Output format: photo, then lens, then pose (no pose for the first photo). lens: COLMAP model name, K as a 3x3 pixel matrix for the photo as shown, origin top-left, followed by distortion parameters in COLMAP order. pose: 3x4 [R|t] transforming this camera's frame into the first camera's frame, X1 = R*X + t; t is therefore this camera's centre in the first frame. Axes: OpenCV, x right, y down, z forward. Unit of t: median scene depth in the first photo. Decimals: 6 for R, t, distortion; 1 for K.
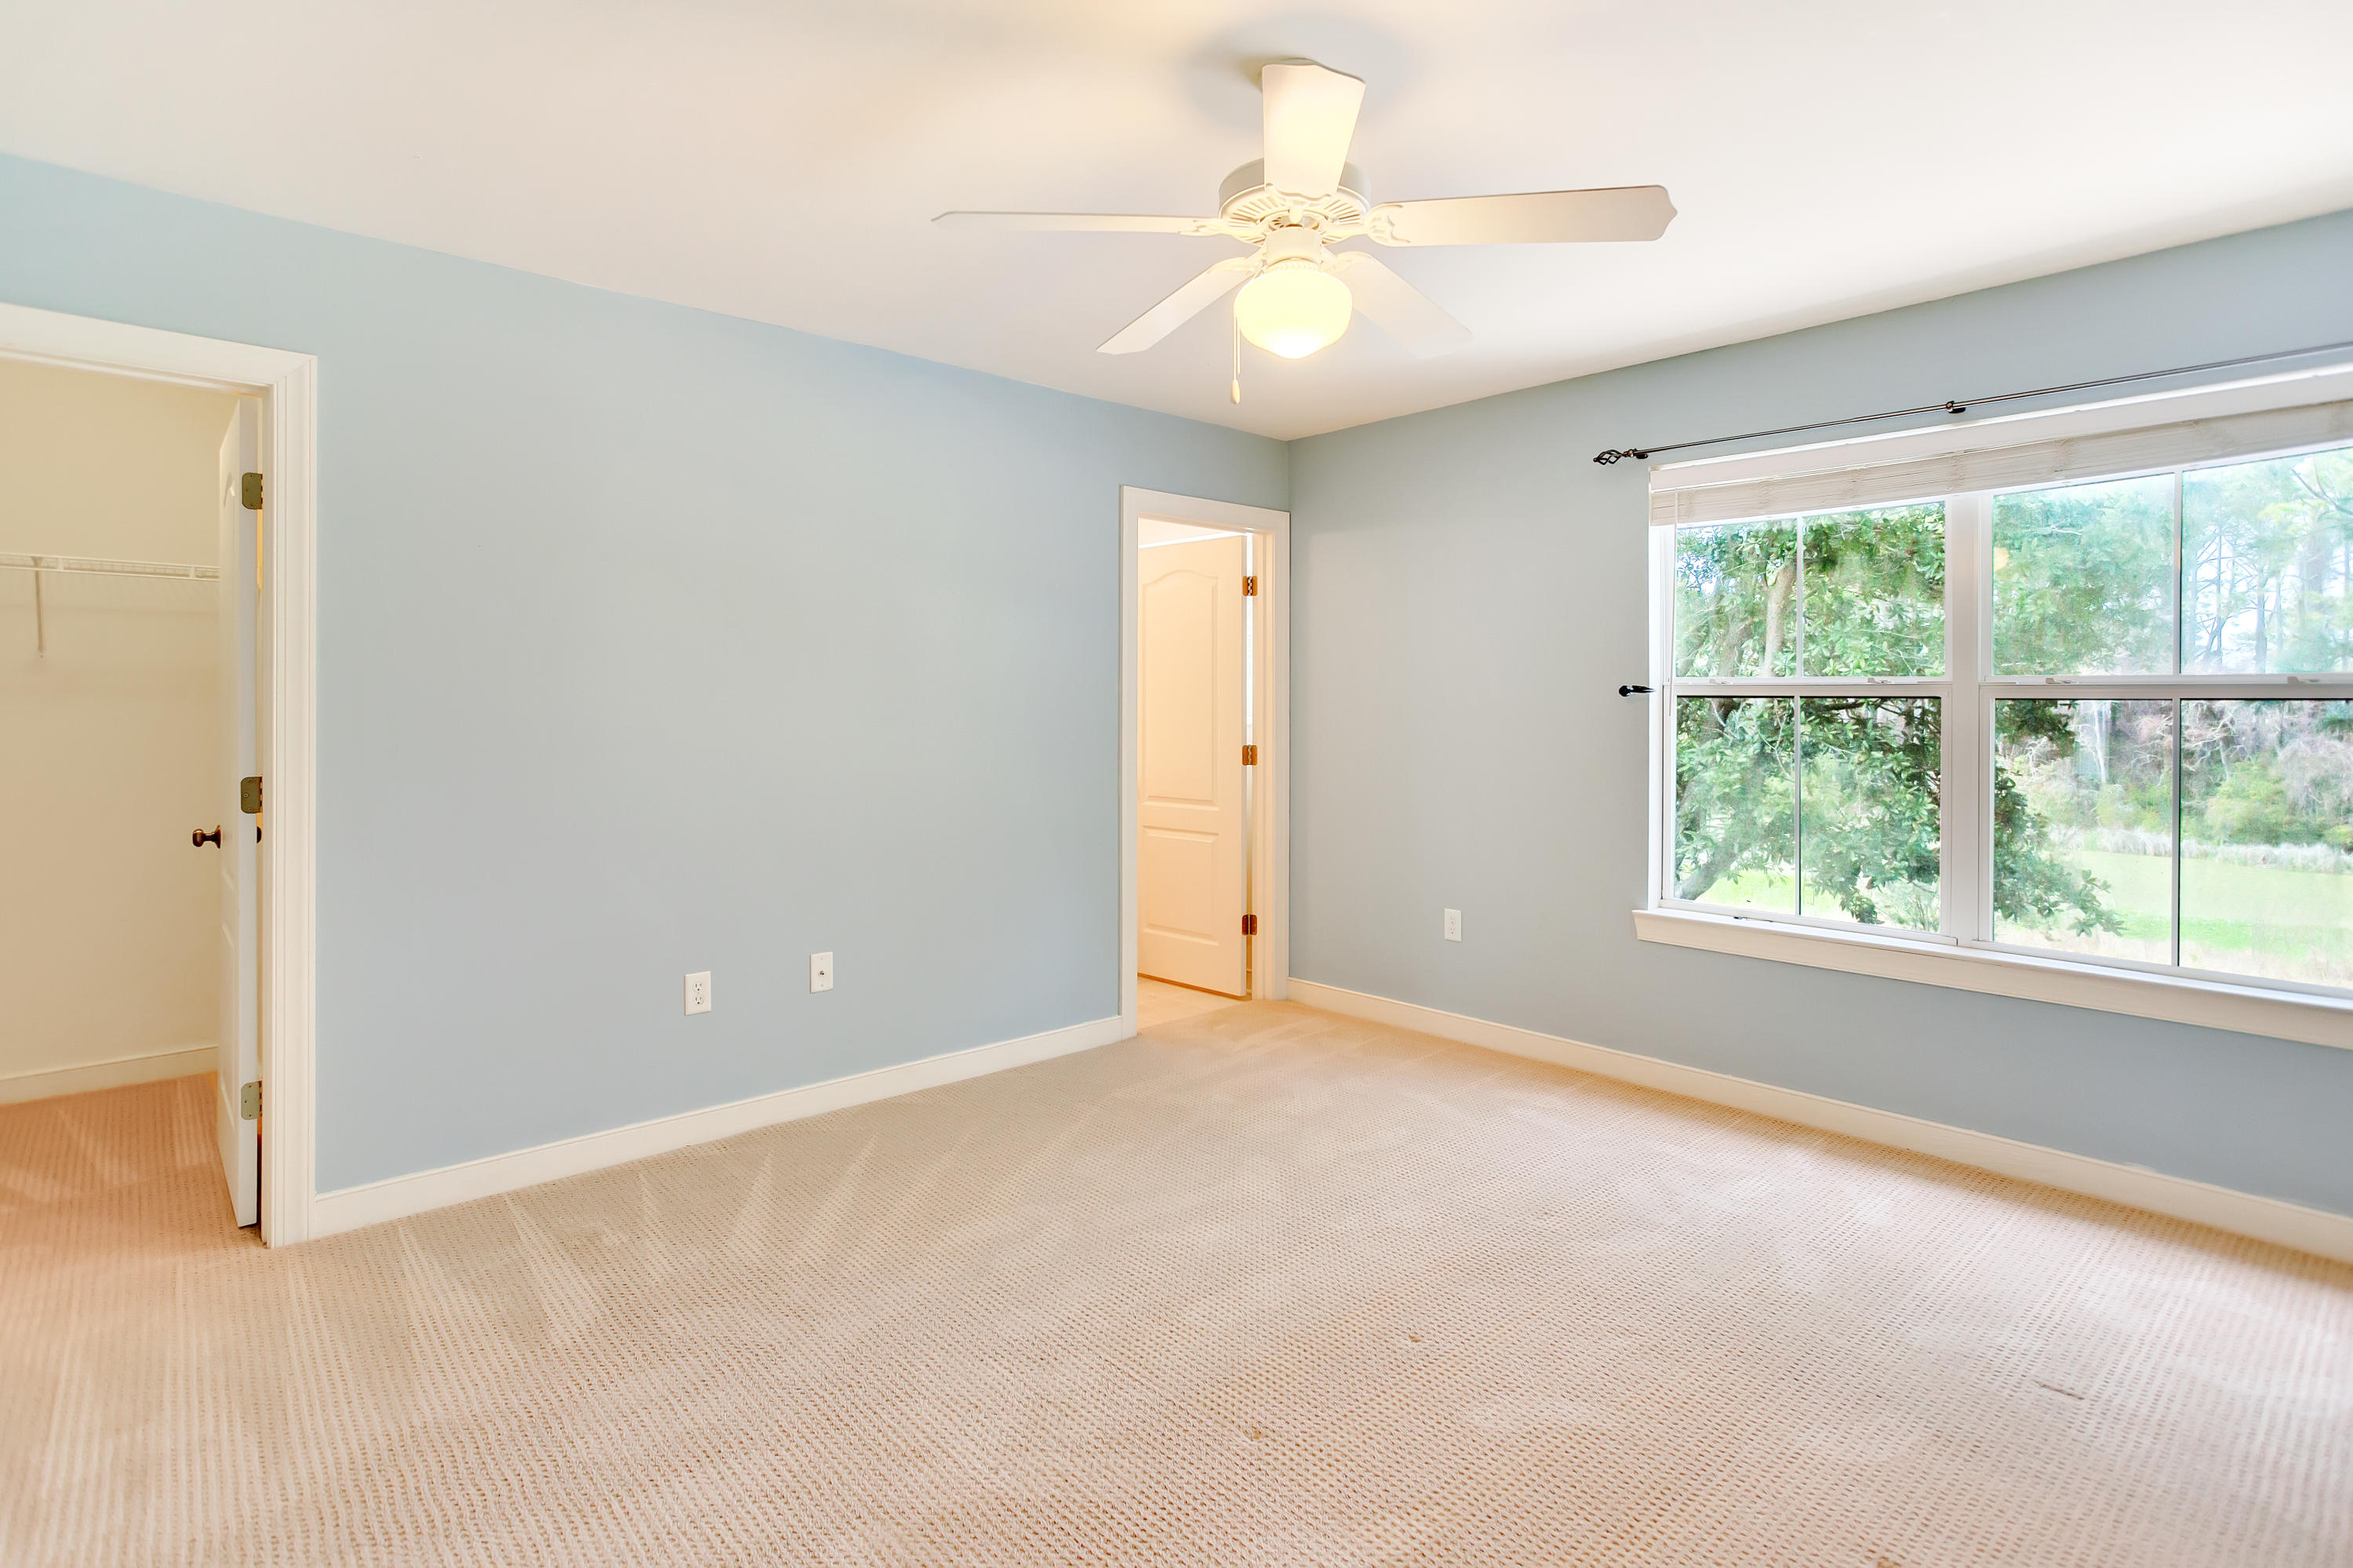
lens RADIAL K [[1170.9, 0, 1189.4], [0, 1170.9, 751.7], [0, 0, 1]] dist [-0.041921, 0.034280]
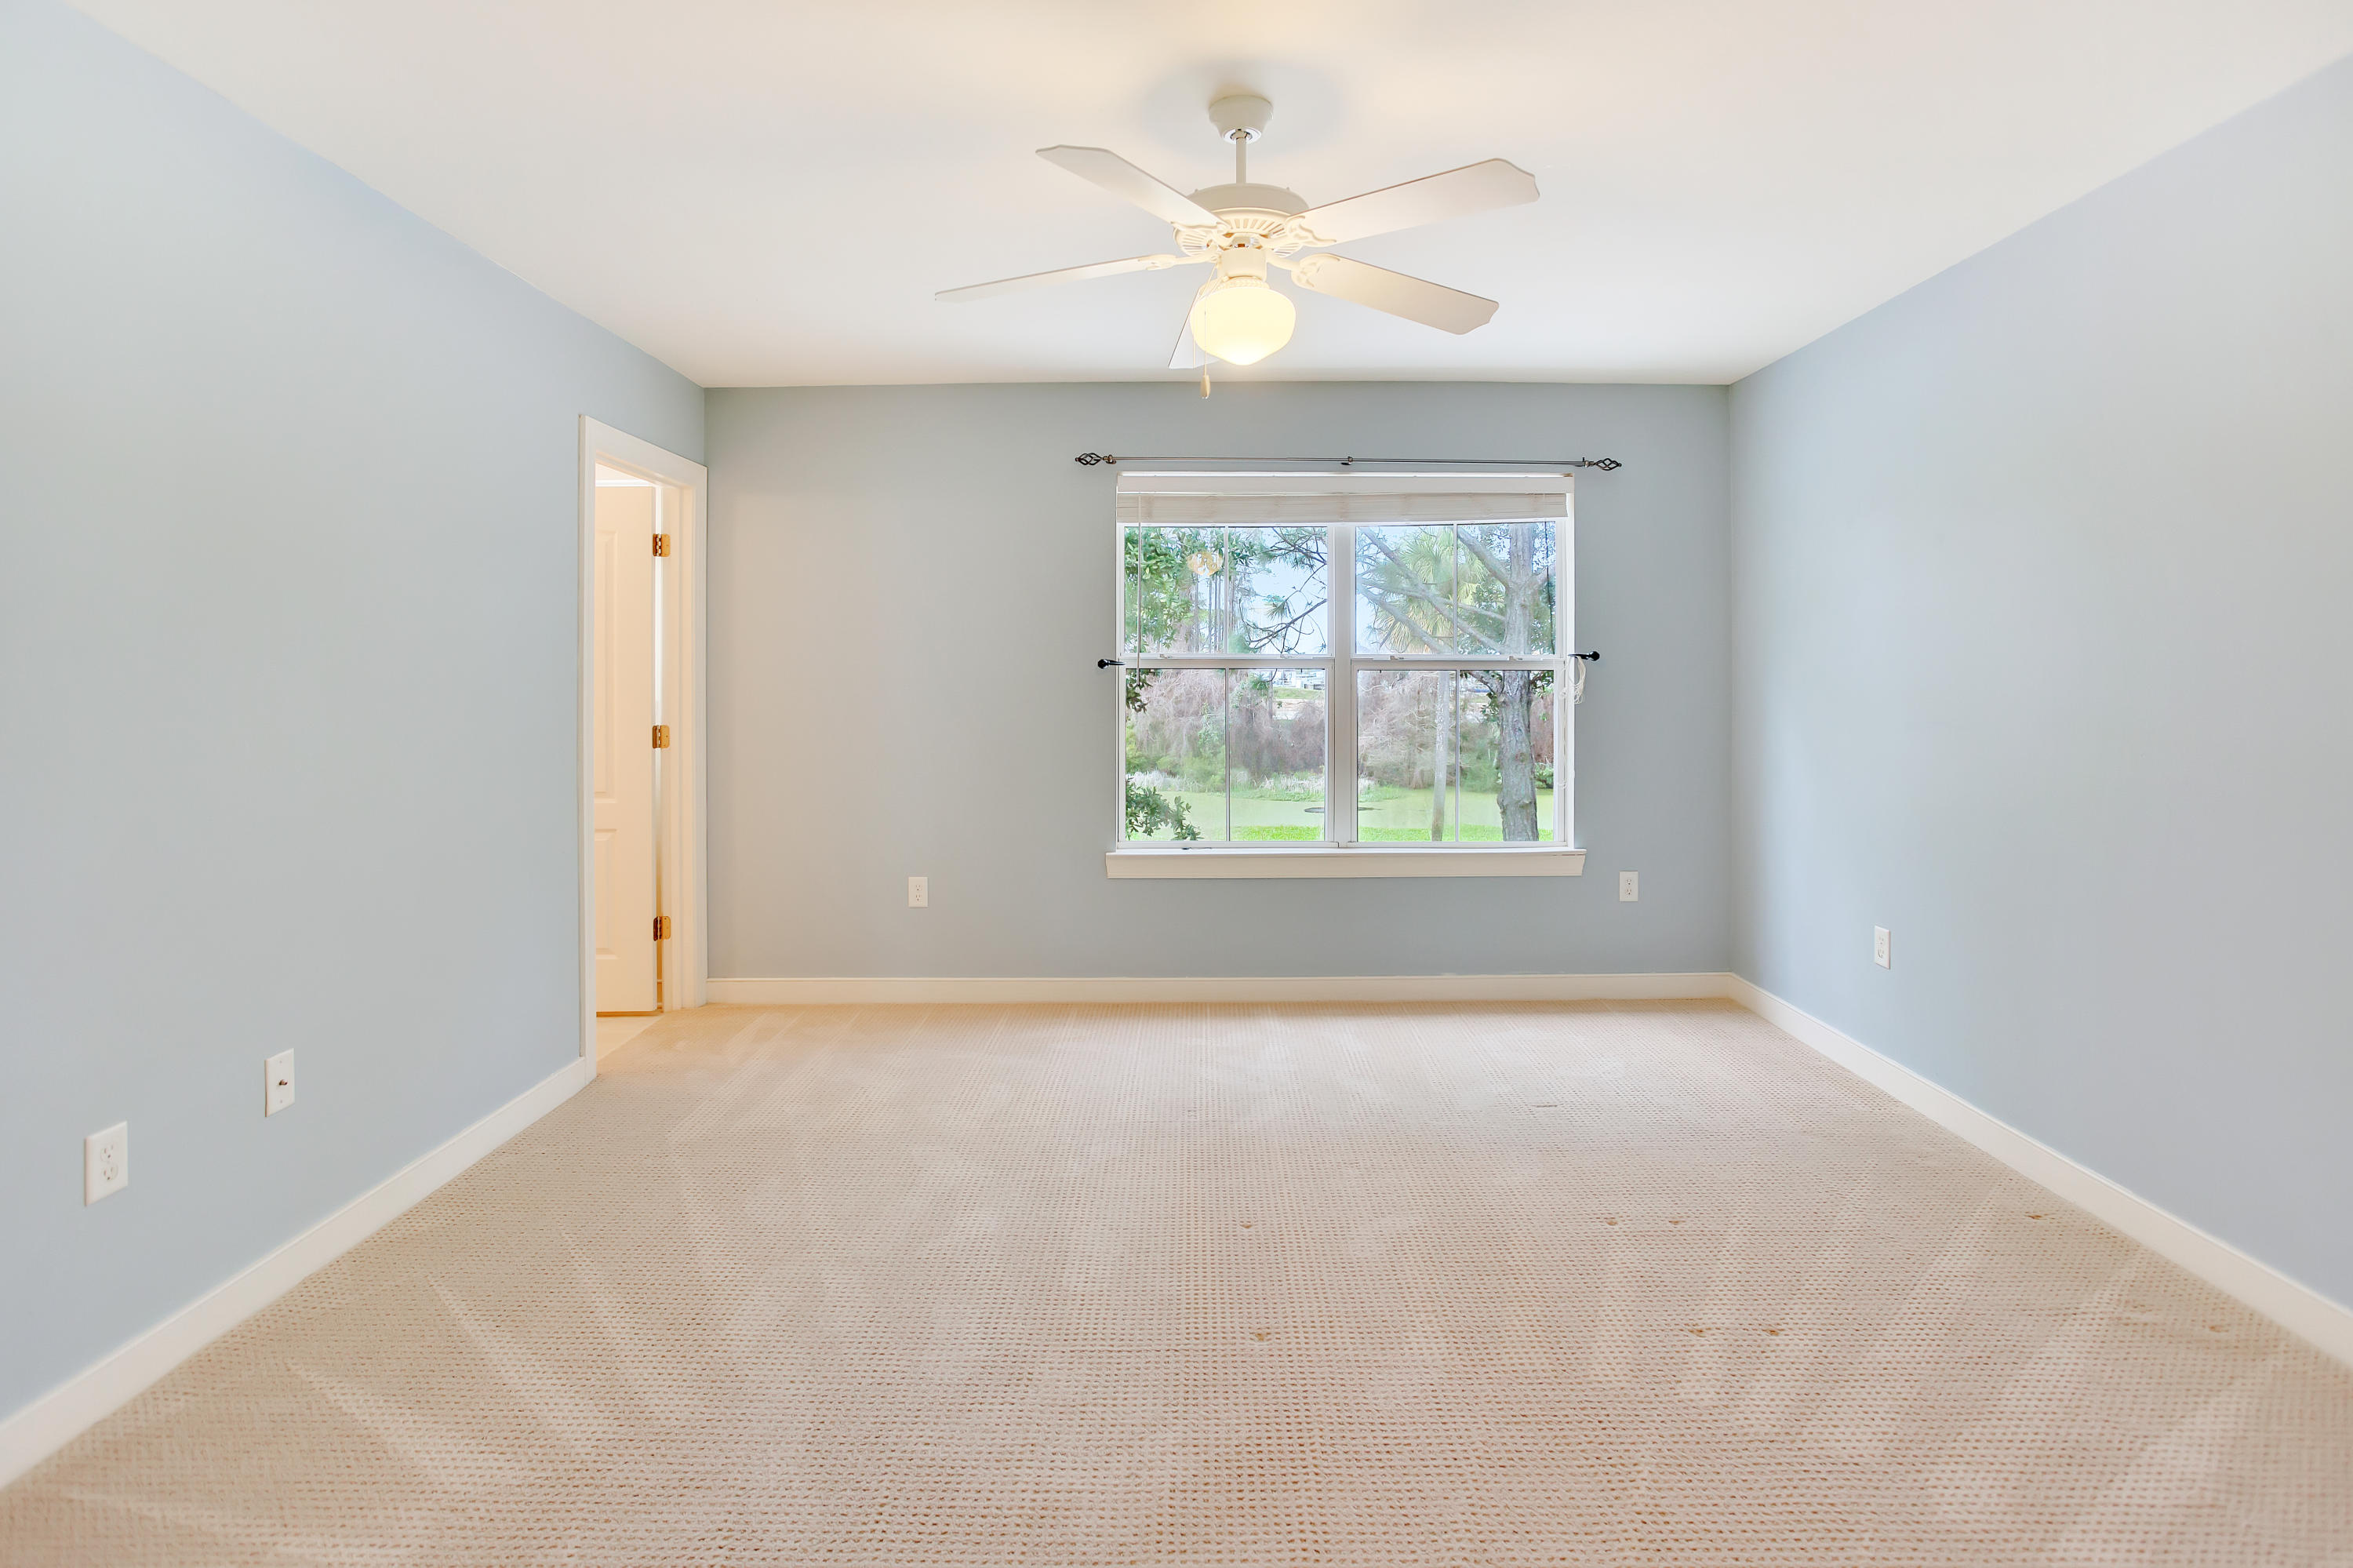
lens RADIAL K [[1158.1, 0, 1176.5], [0, 1158.1, 729.5], [0, 0, 1]] dist [-0.044788, 0.033075]
pose [[0.684920, -0.040696, 0.727481, -0.367347], [0.036754, 0.999098, 0.021286, -0.007861], [-0.727691, 0.012159, 0.685798, 0.143207]]
